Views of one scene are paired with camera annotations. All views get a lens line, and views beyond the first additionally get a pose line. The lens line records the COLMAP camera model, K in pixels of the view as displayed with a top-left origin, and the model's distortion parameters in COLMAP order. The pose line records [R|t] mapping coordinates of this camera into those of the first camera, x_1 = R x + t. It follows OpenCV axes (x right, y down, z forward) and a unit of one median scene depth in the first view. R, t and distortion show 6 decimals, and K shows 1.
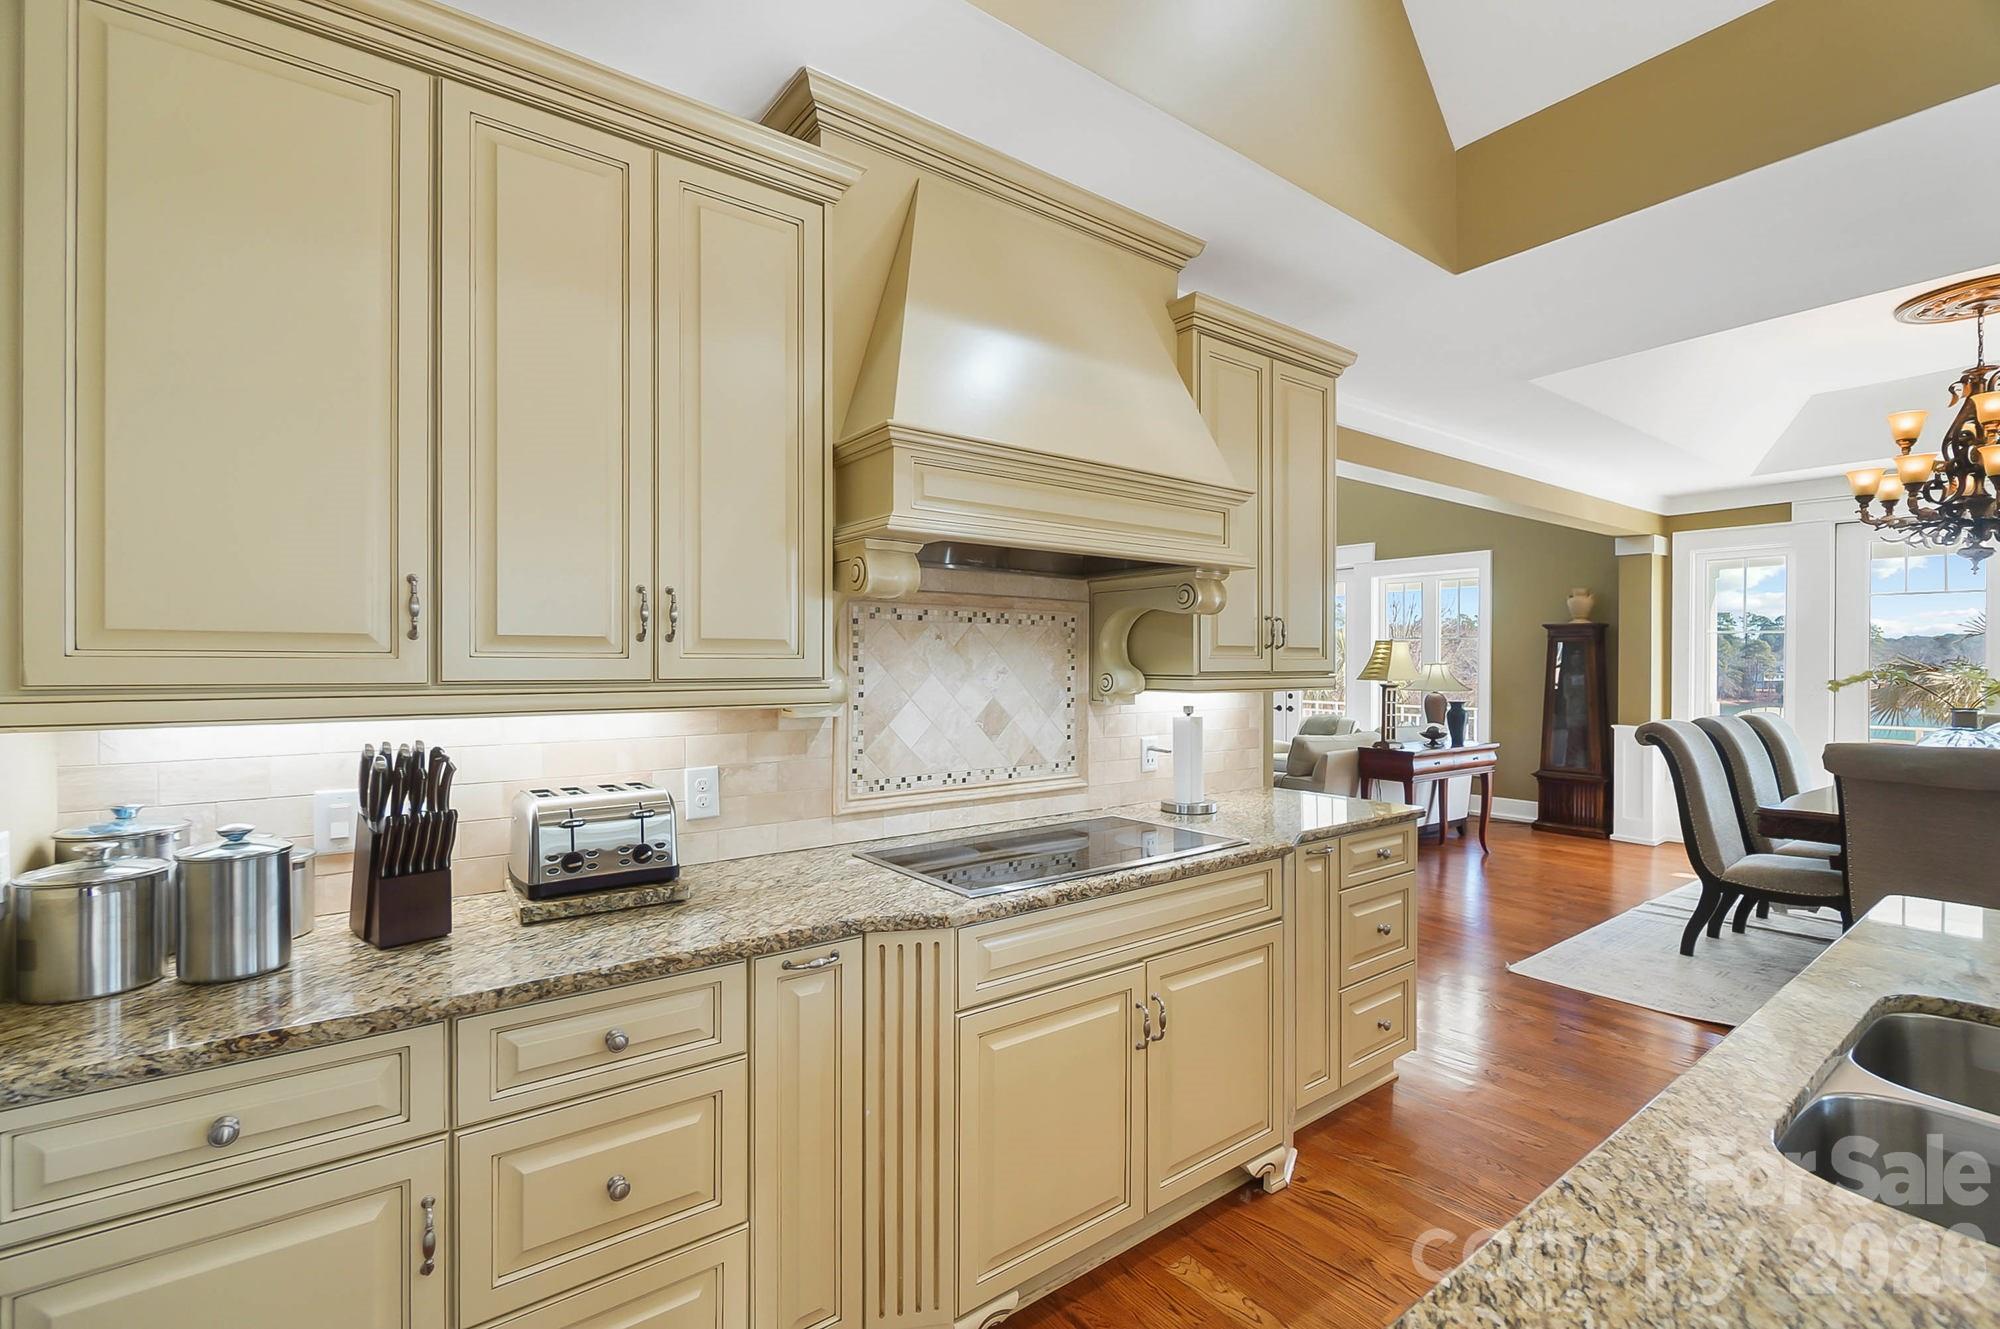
lens RADIAL K [[876.2, 0, 990.4], [0, 876.2, 666.5], [0, 0, 1]] dist [-0.000500, -0.000998]
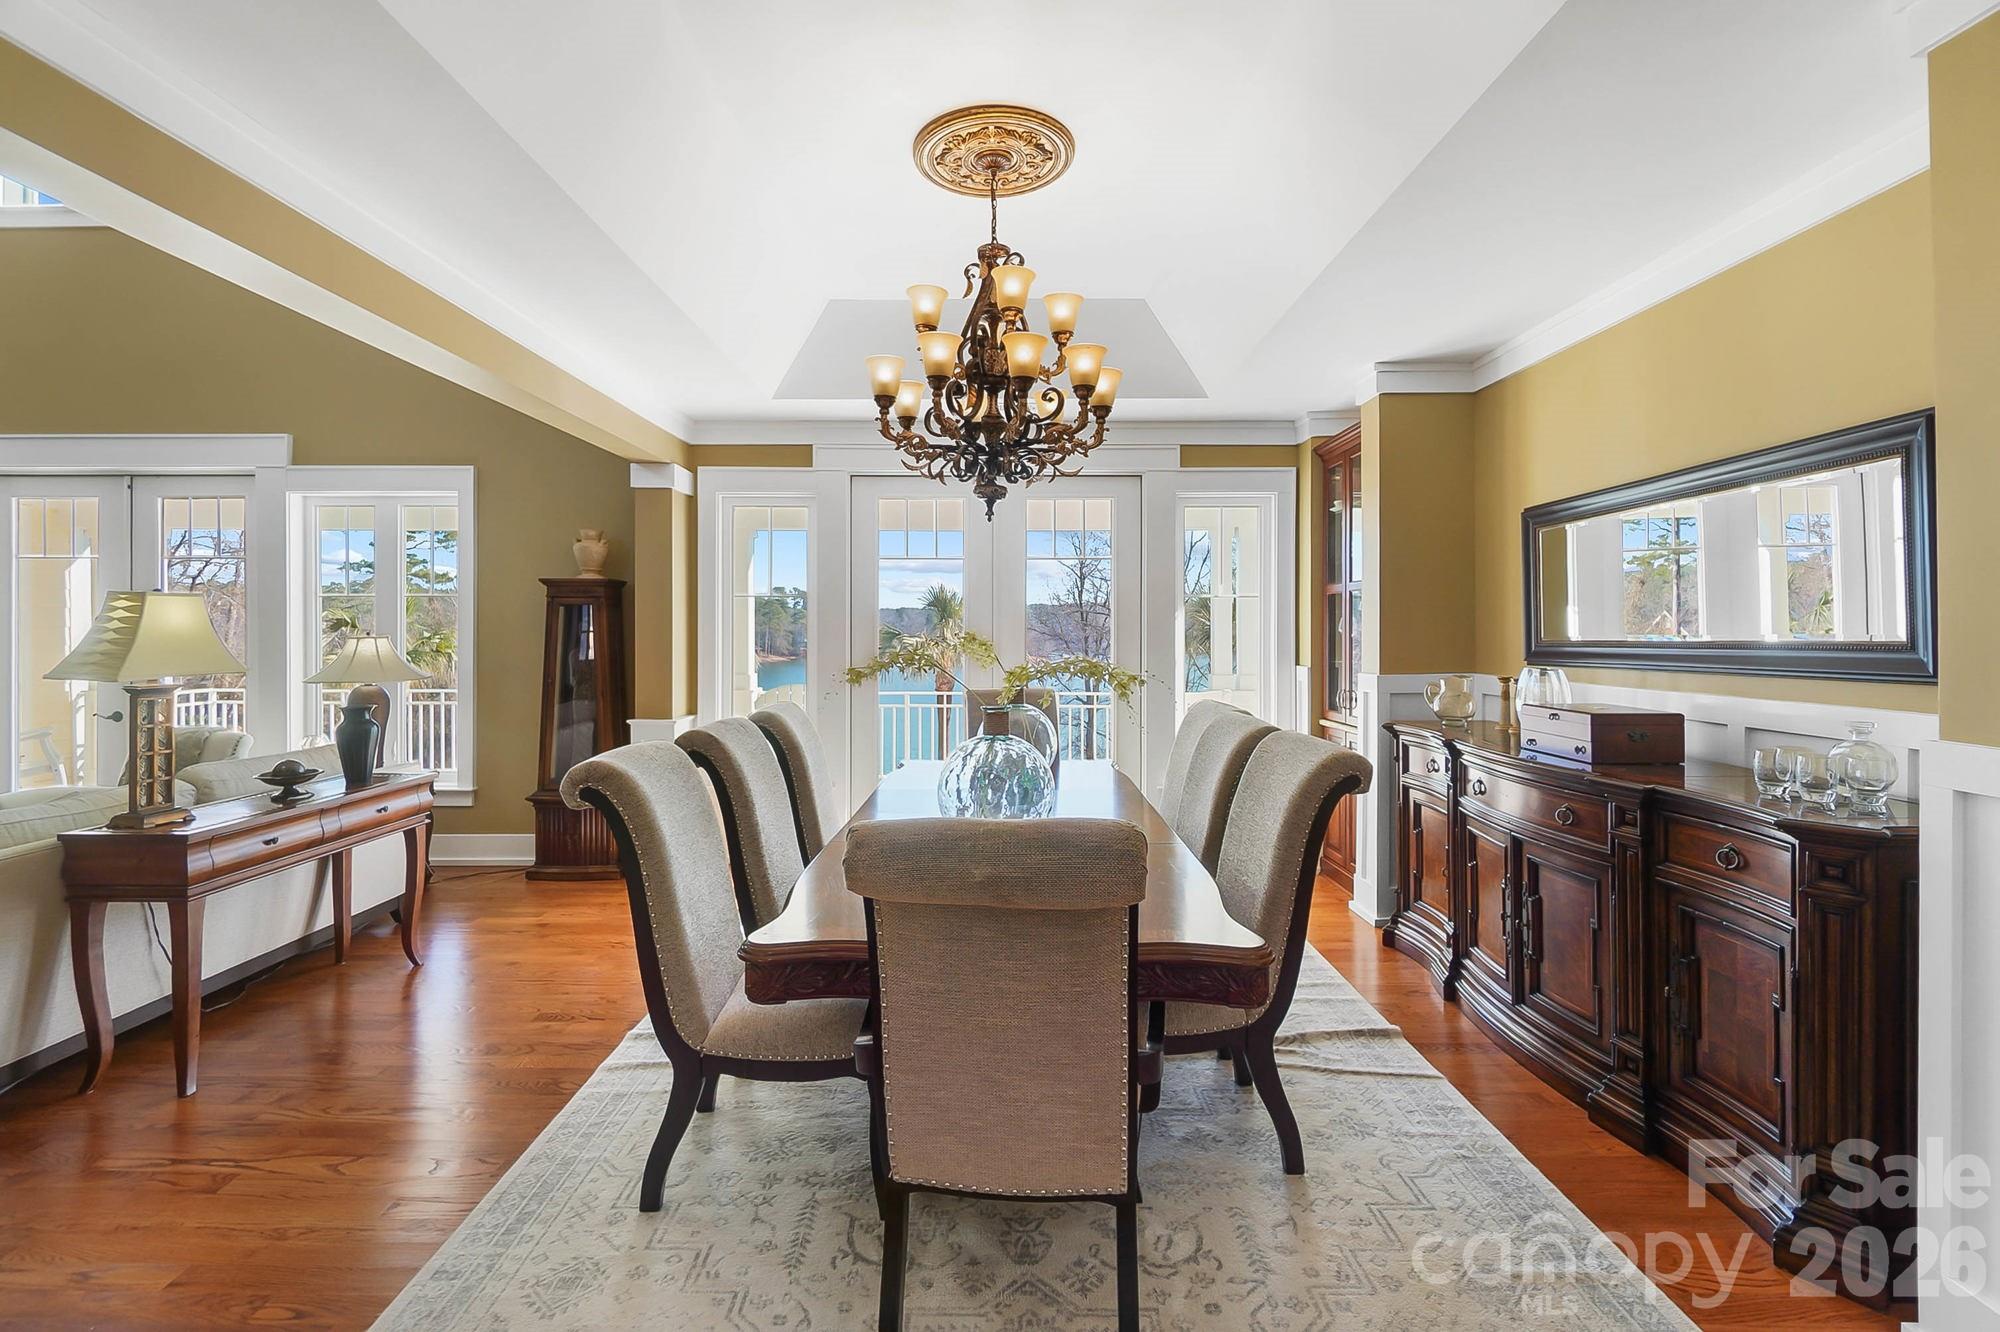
lens RADIAL K [[876.2, 0, 974.4], [0, 876.2, 630.5], [0, 0, 1]] dist [-0.000500, -0.000998]
pose [[0.610193, -0.004464, 0.792240, 0.367576], [0.004026, 0.999989, 0.002533, -0.009132], [-0.792243, 0.001644, 0.610204, 0.388630]]
